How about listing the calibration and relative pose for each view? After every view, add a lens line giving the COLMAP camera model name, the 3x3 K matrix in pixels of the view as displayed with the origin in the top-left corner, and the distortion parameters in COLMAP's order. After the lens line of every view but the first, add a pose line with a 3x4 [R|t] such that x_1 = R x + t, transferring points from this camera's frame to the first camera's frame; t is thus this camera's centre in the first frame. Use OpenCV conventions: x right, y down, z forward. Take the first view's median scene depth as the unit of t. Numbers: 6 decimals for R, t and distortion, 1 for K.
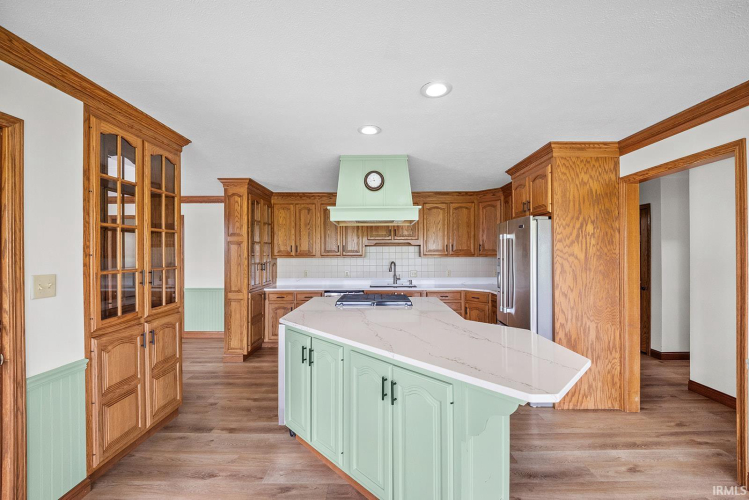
lens RADIAL K [[309.6, 0, 376.4], [0, 309.6, 251.2], [0, 0, 1]] dist [-0.025299, -0.002252]
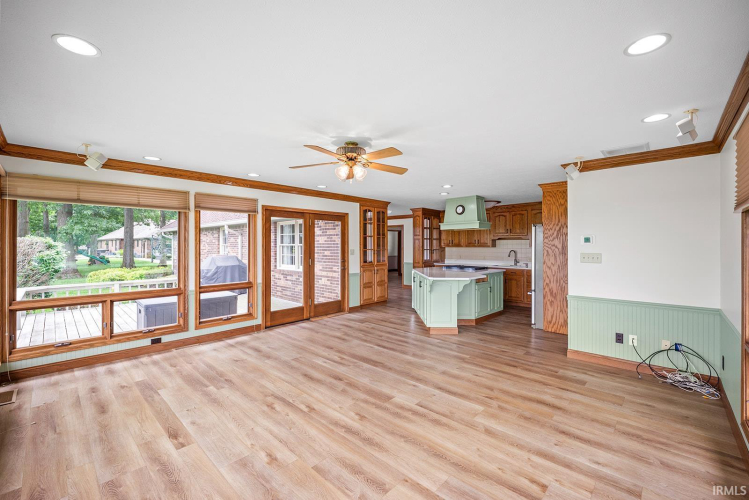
lens RADIAL K [[309.6, 0, 373.7], [0, 309.6, 246.8], [0, 0, 1]] dist [-0.025299, -0.002252]
pose [[0.722339, 0.007009, -0.691504, 1.057012], [0.002200, 0.999920, 0.012432, -0.004359], [0.691536, -0.010501, 0.722266, -0.964794]]
